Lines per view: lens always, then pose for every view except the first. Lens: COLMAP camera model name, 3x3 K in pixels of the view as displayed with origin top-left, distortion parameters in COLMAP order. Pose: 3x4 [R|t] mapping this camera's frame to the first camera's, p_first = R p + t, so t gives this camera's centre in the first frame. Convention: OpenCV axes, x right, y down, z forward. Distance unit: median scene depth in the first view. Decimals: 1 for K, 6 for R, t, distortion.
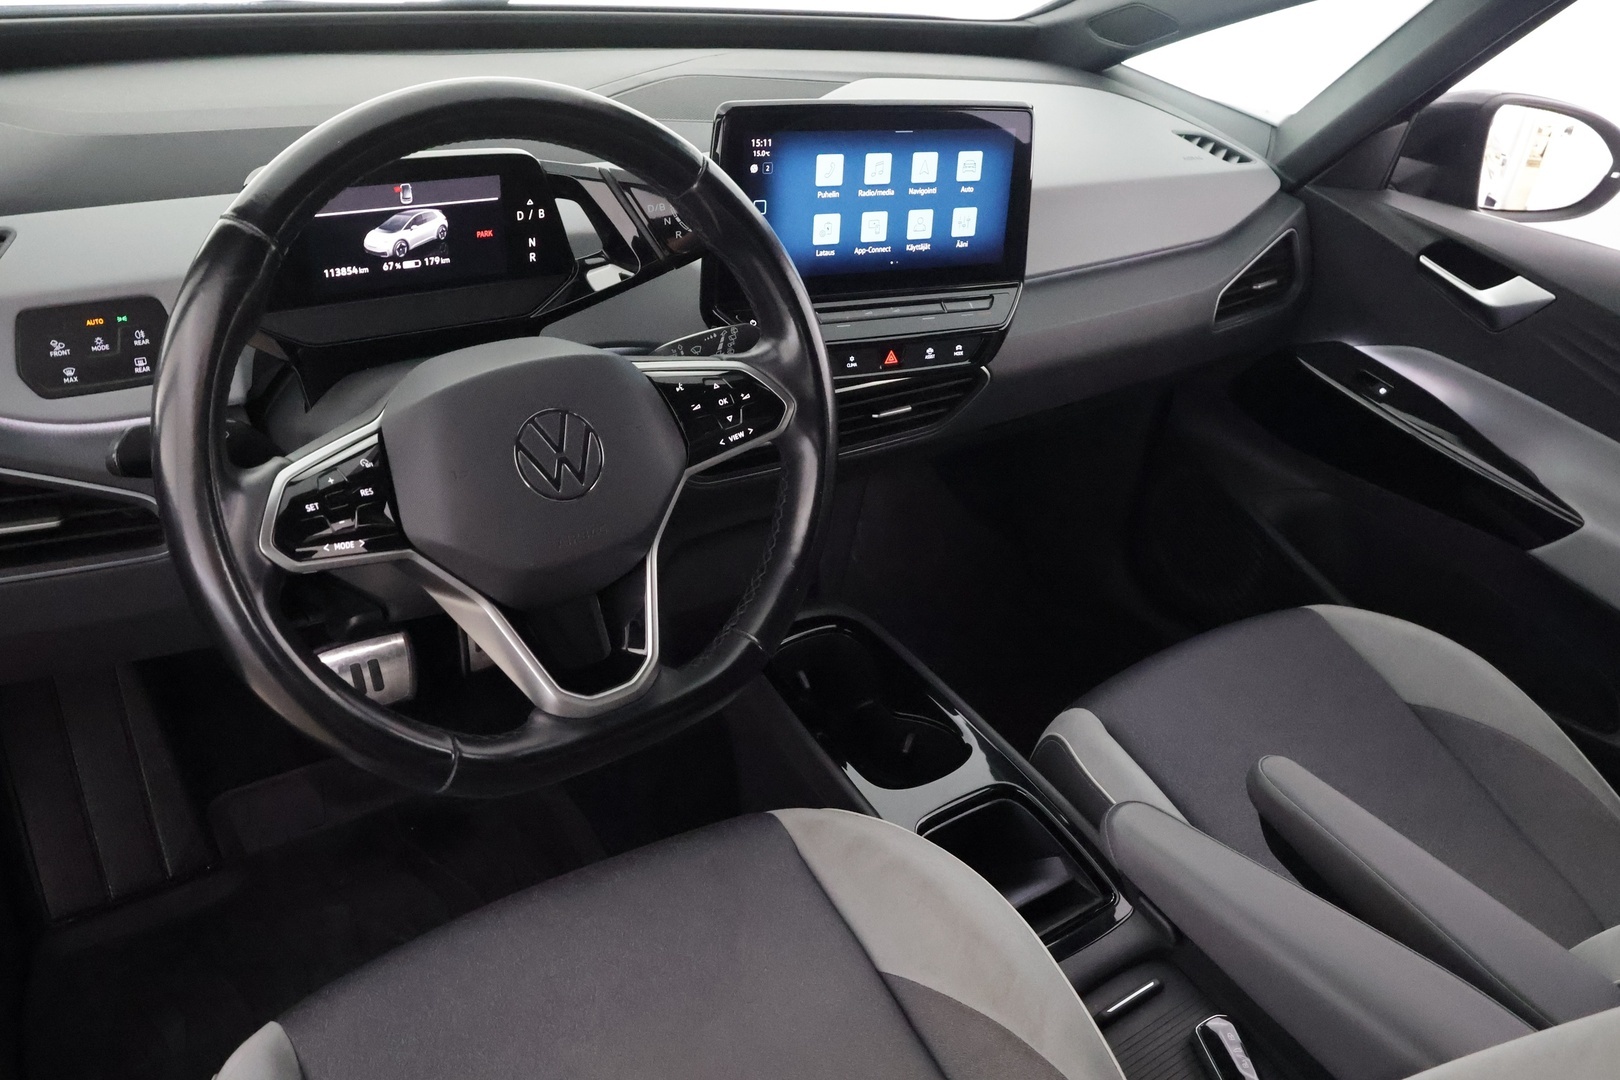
lens RADIAL K [[1324.5, 0, 810.0], [0, 1324.5, 540.0], [0, 0, 1]] dist [-0.004160, 0.001841]
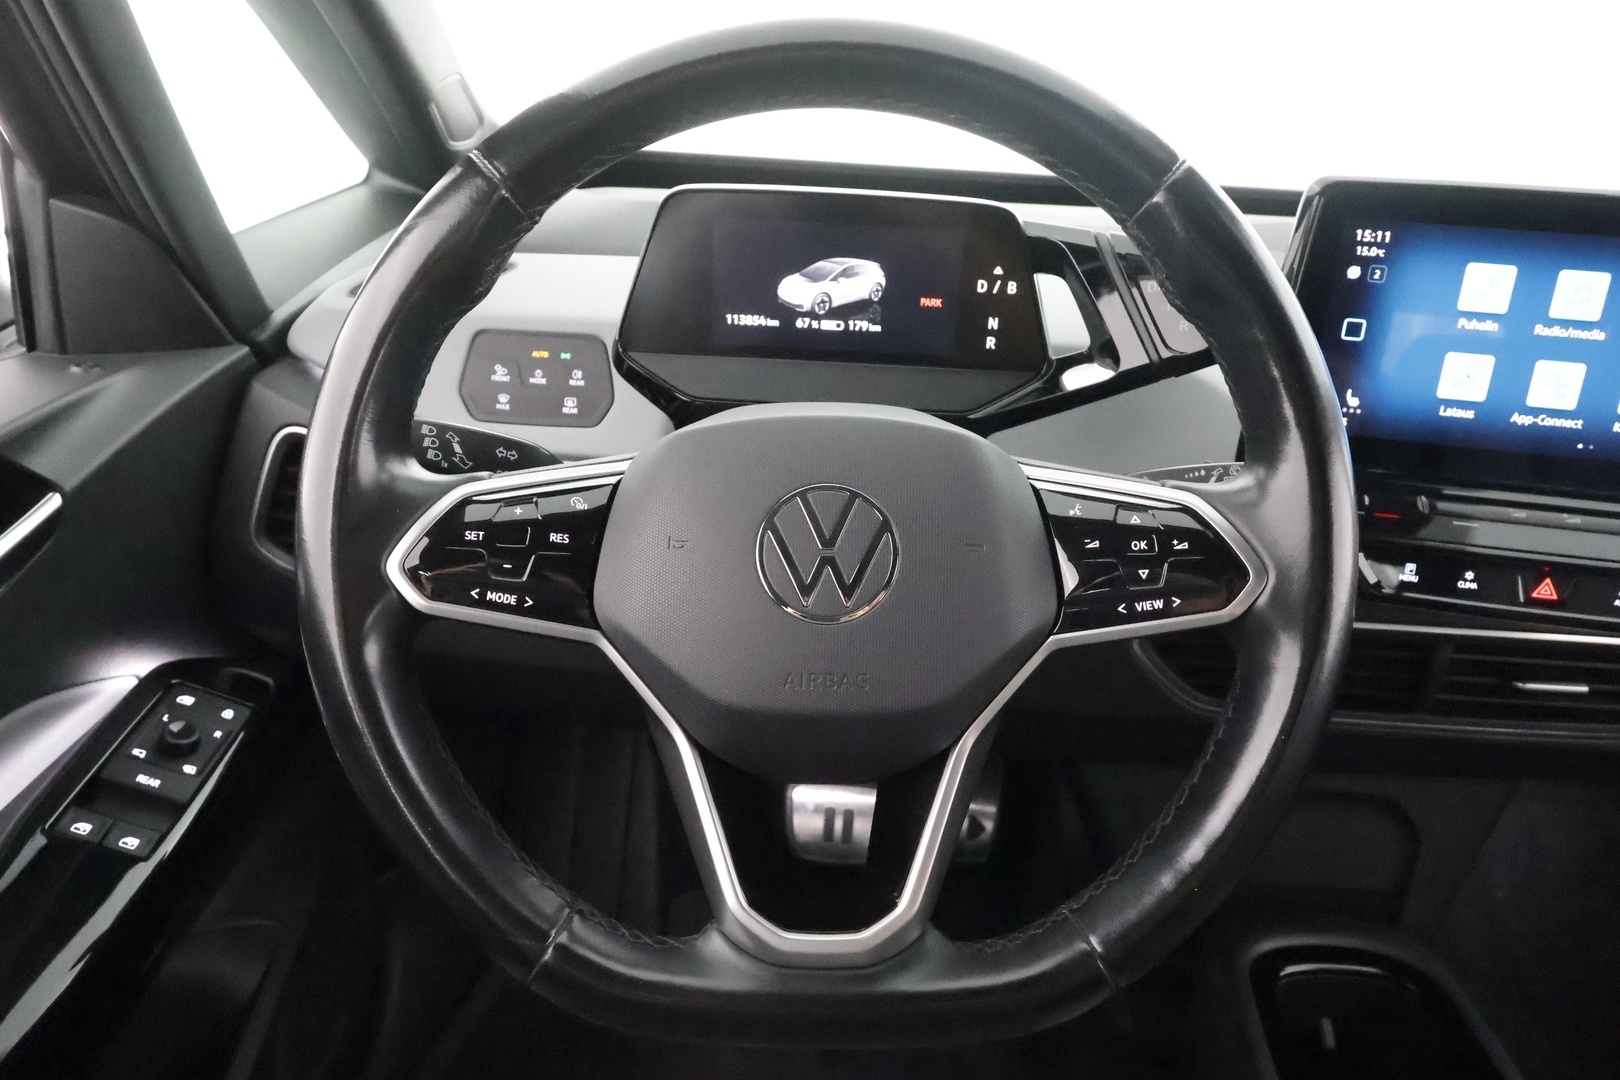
lens RADIAL K [[1099.8, 0, 810.0], [0, 1099.8, 540.0], [0, 0, 1]] dist [0.004456, 0.000108]
pose [[0.790984, 0.175997, -0.585977, 0.107963], [-0.284289, 0.953791, -0.097280, -0.012495], [0.541778, 0.243533, 0.804467, 0.478139]]
